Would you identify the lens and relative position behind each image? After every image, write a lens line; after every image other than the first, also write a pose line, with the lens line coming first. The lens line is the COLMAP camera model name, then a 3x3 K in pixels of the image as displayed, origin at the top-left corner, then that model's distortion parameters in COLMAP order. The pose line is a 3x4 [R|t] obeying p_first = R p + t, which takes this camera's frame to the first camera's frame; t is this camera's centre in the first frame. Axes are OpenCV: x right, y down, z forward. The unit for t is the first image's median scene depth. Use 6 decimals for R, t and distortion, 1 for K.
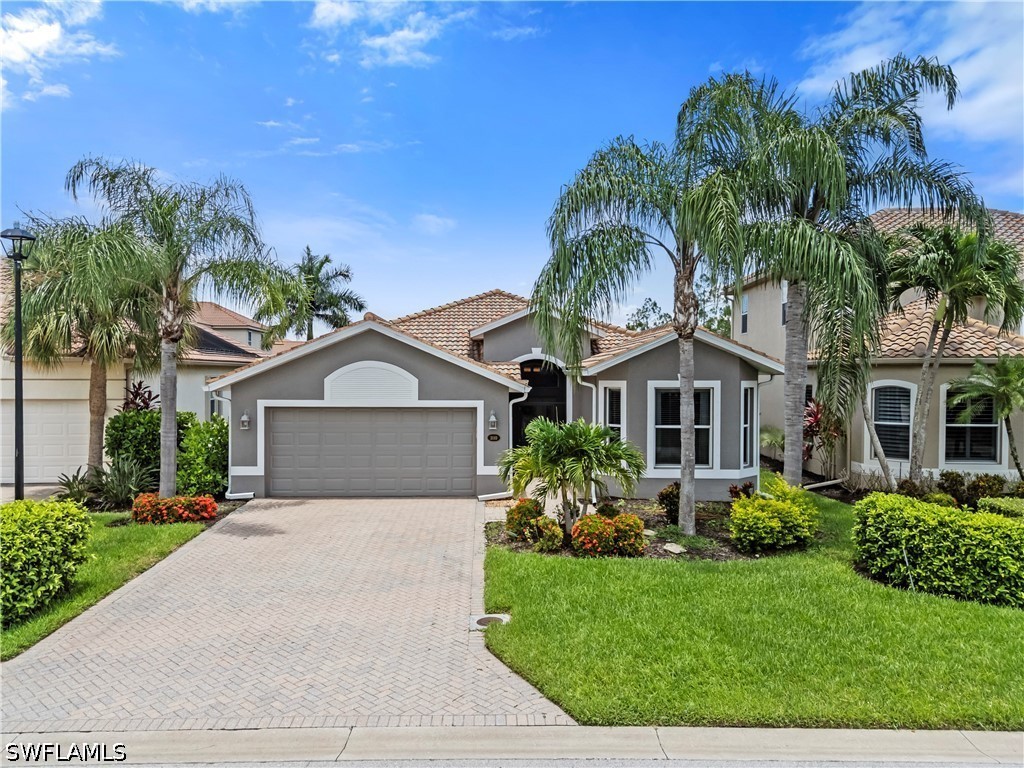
lens RADIAL K [[769.0, 0, 512.0], [0, 769.0, 384.0], [0, 0, 1]] dist [0.032406, -0.002702]
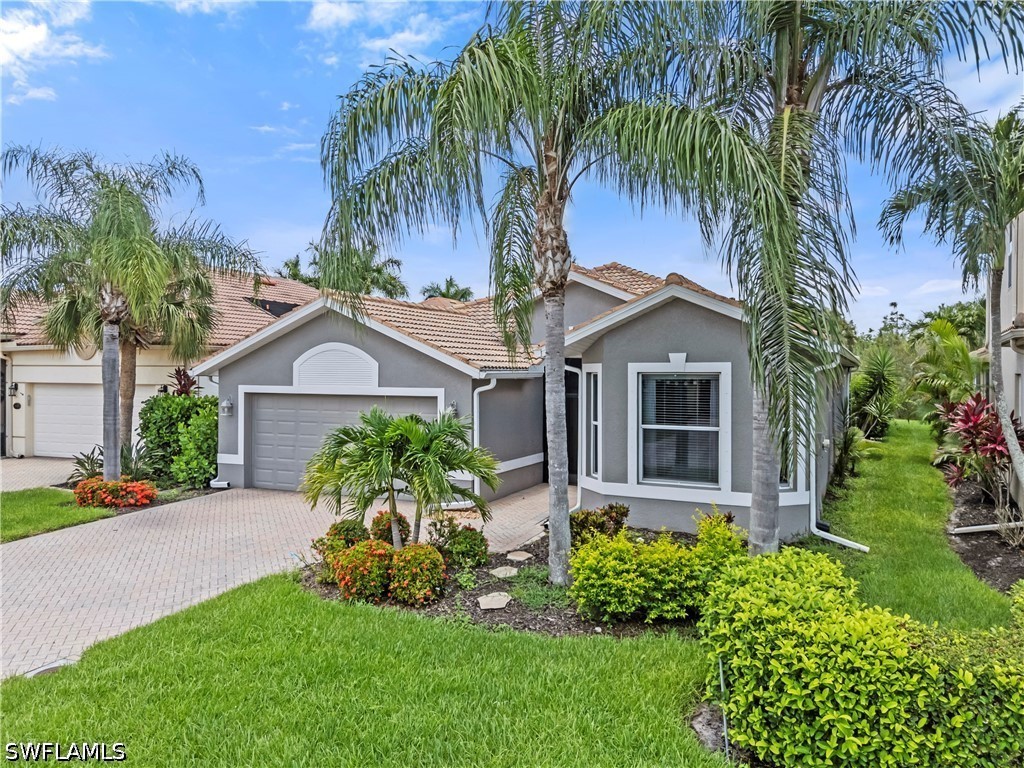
lens RADIAL K [[763.6, 0, 513.5], [0, 763.6, 369.8], [0, 0, 1]] dist [0.034831, -0.001880]
pose [[0.896621, -0.001529, -0.442796, 0.399579], [-0.006127, 0.999855, -0.015860, 0.014534], [0.442757, 0.016933, 0.896482, 0.298187]]
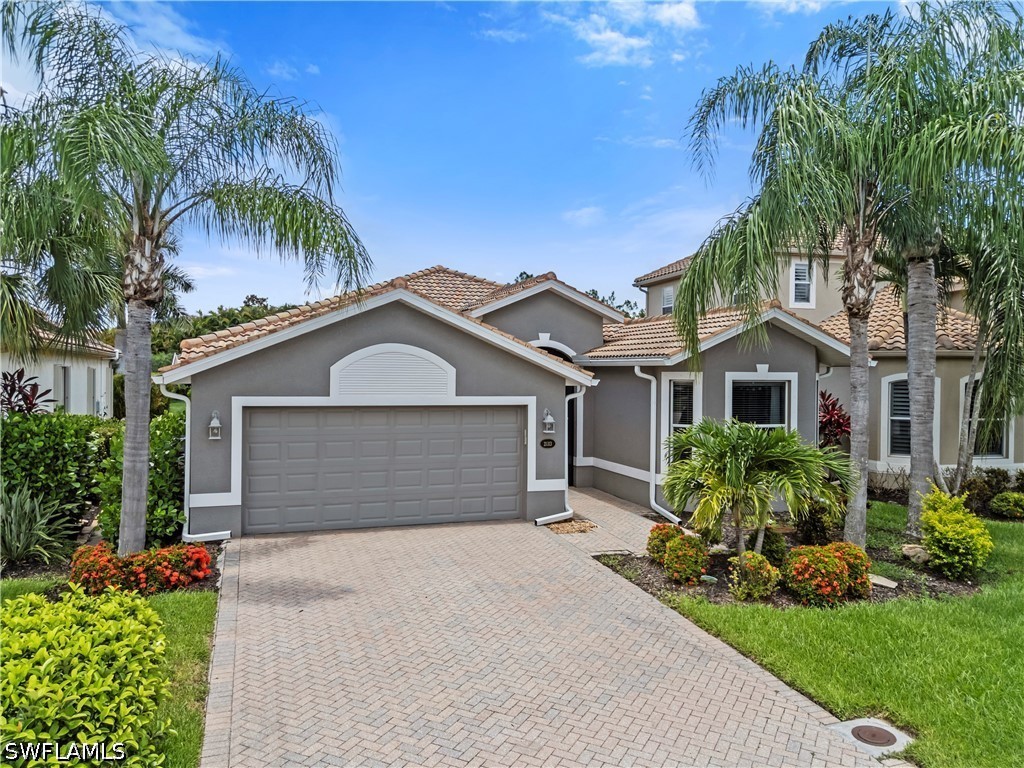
lens RADIAL K [[763.6, 0, 513.5], [0, 763.6, 369.8], [0, 0, 1]] dist [0.034831, -0.001880]
pose [[0.955254, 0.006430, 0.295716, -0.293275], [-0.002175, 0.999889, -0.014715, 0.006148], [-0.295778, 0.013414, 0.955163, 0.265634]]
